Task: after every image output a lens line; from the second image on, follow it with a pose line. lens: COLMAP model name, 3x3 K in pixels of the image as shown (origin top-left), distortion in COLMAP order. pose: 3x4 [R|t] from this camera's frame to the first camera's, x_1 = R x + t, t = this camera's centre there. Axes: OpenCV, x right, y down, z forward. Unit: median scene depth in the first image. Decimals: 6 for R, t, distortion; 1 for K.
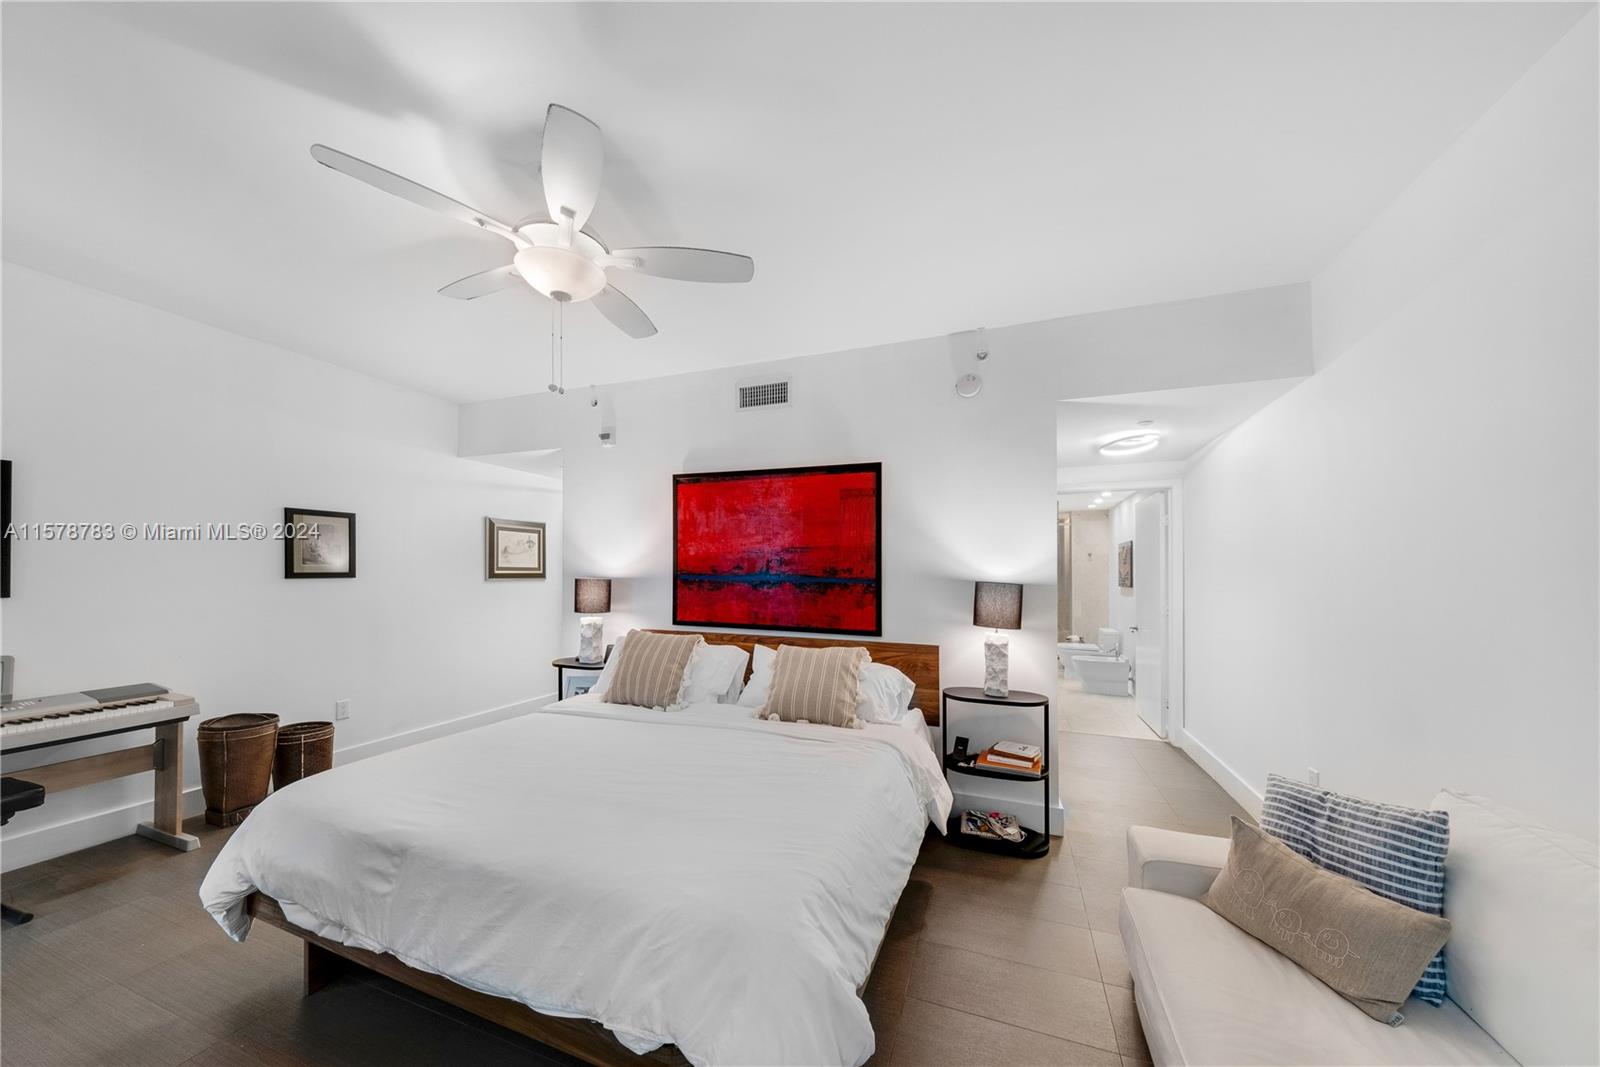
lens RADIAL K [[560.2, 0, 785.8], [0, 560.2, 573.6], [0, 0, 1]] dist [-0.000778, -0.000192]
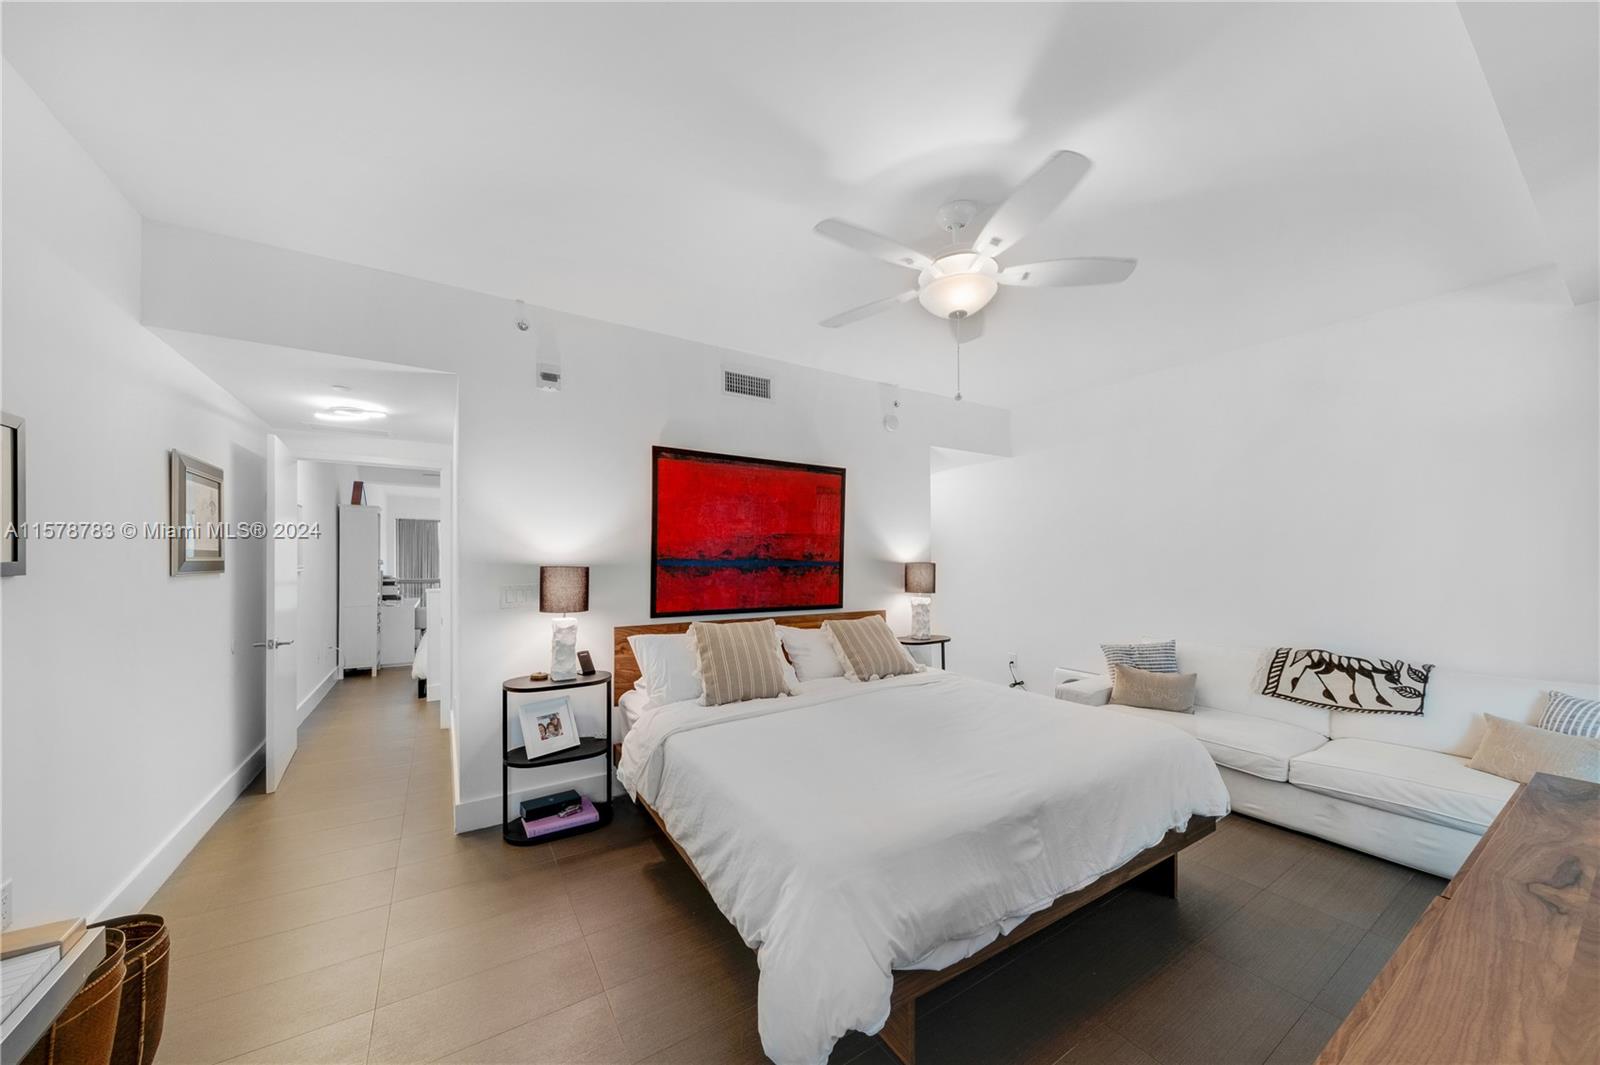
lens RADIAL K [[560.2, 0, 791.8], [0, 560.2, 556.3], [0, 0, 1]] dist [-0.000778, -0.000192]
pose [[0.589756, -0.003121, 0.807575, -0.825517], [0.005684, 0.999984, -0.000287, -0.002928], [-0.807561, 0.004759, 0.589764, 0.328678]]
